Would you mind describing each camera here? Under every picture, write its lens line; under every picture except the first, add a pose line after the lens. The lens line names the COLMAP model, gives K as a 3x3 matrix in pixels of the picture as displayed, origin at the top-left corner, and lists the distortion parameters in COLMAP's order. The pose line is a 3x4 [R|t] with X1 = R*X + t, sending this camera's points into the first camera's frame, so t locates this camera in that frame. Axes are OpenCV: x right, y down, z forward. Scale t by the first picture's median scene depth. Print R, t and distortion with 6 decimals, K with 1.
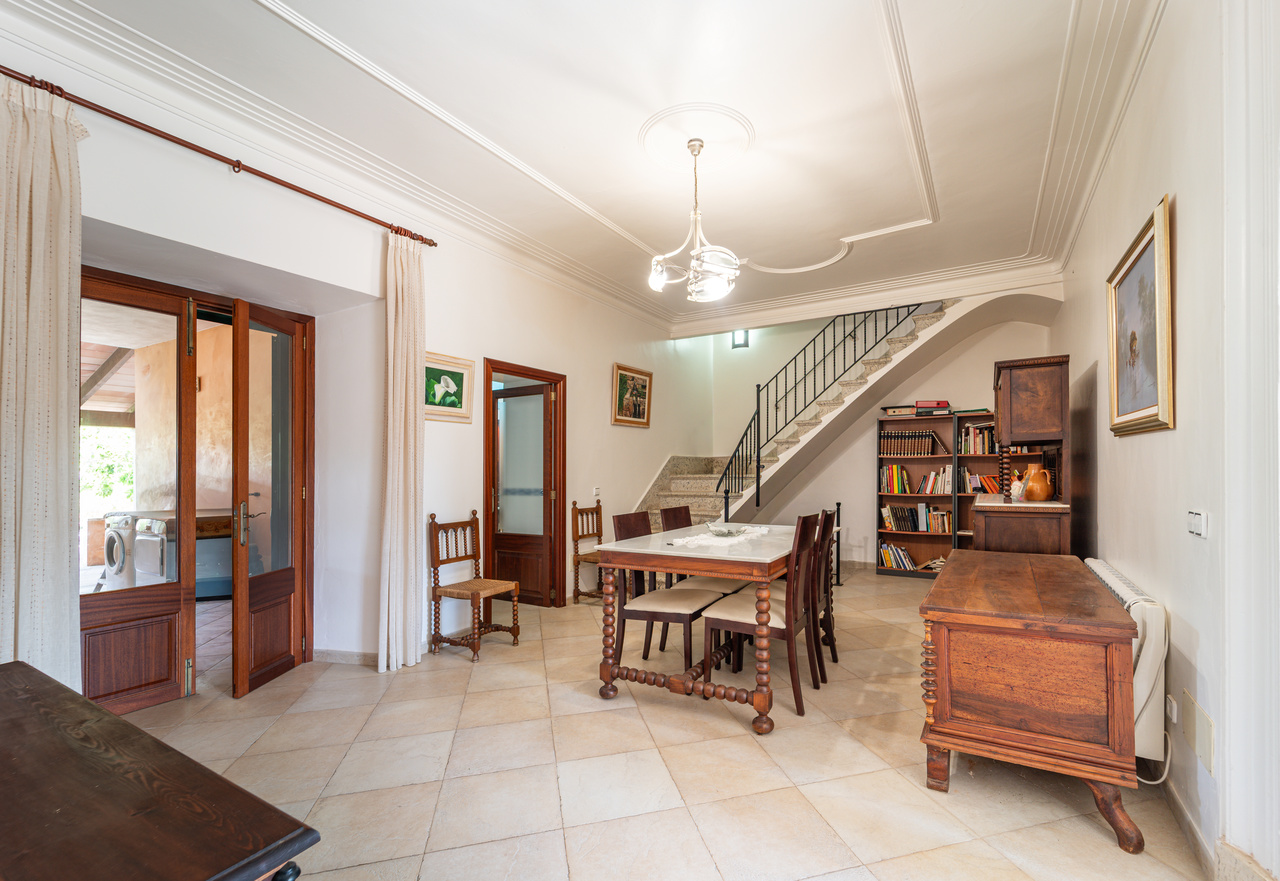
lens RADIAL K [[548.1, 0, 677.2], [0, 548.1, 464.6], [0, 0, 1]] dist [-0.001775, -0.000100]
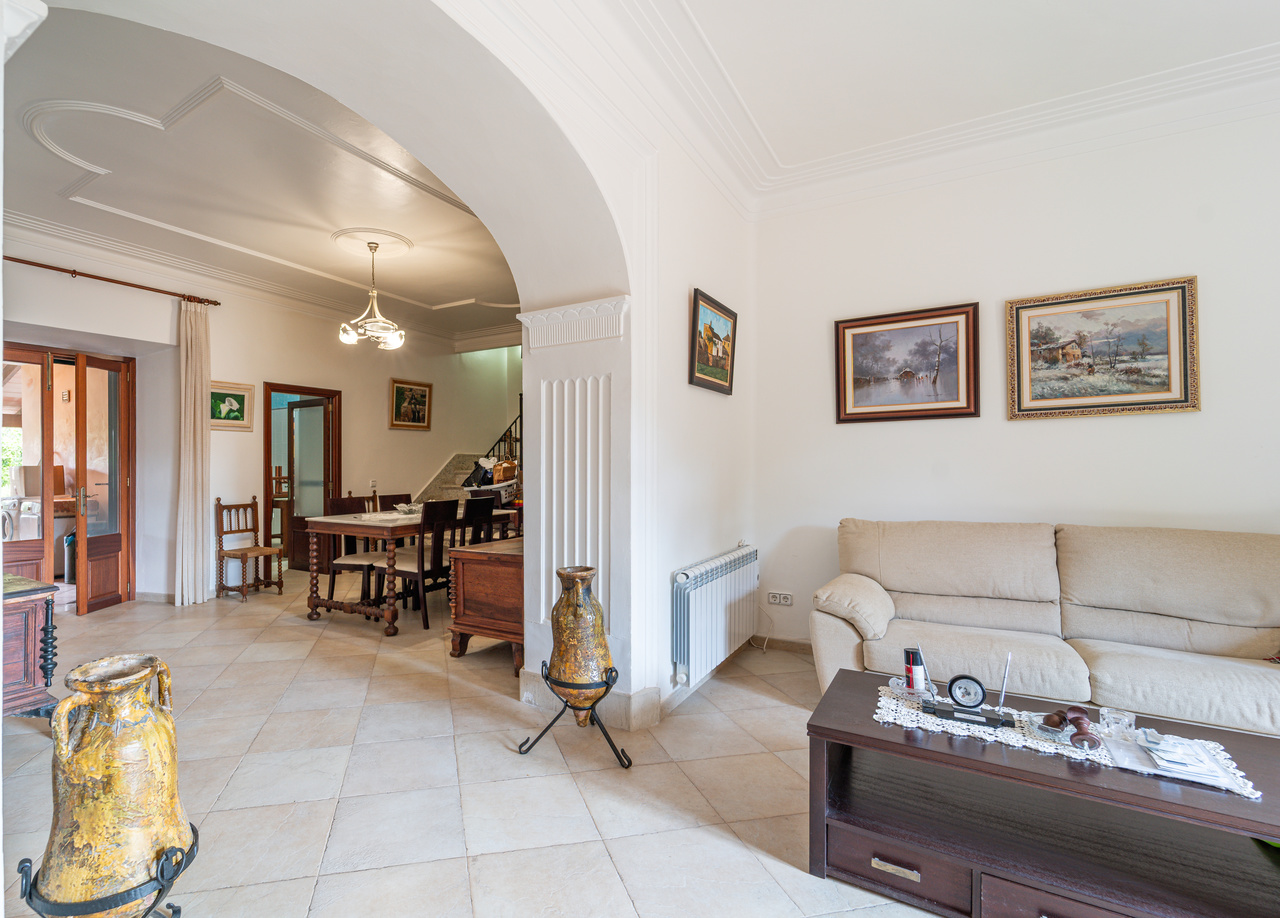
lens RADIAL K [[606.2, 0, 553.8], [0, 606.2, 464.9], [0, 0, 1]] dist [-0.001051, -0.000539]
pose [[0.997594, 0.003517, -0.069239, 0.490848], [-0.002806, 0.999942, 0.010366, -0.011251], [0.069271, -0.010147, 0.997546, -0.456863]]
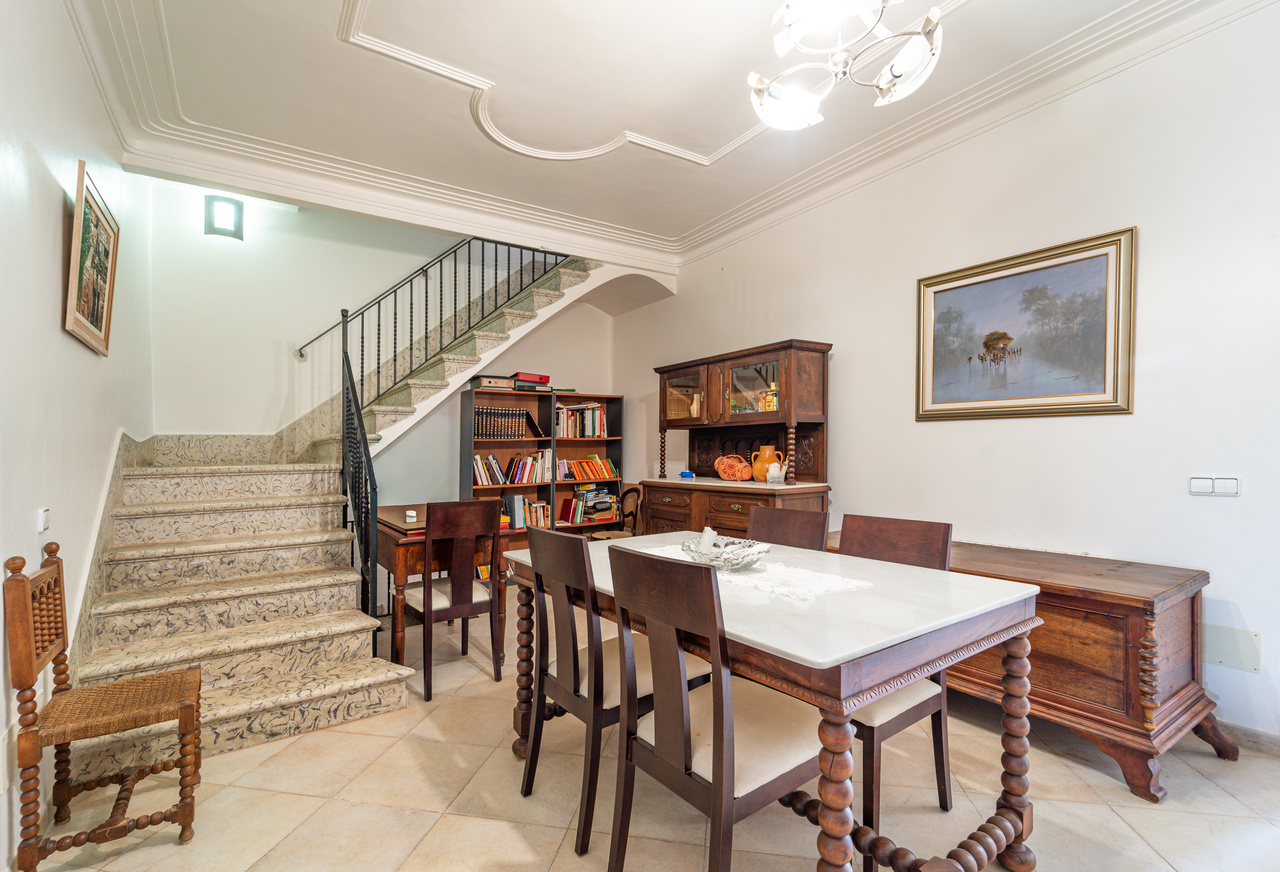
lens RADIAL K [[571.3, 0, 633.4], [0, 571.3, 458.1], [0, 0, 1]] dist [0.000950, -0.000038]
pose [[0.459940, -0.007942, 0.887914, -0.408640], [0.001759, 0.999966, 0.008033, 0.012581], [-0.887948, -0.002133, 0.459939, 0.724744]]
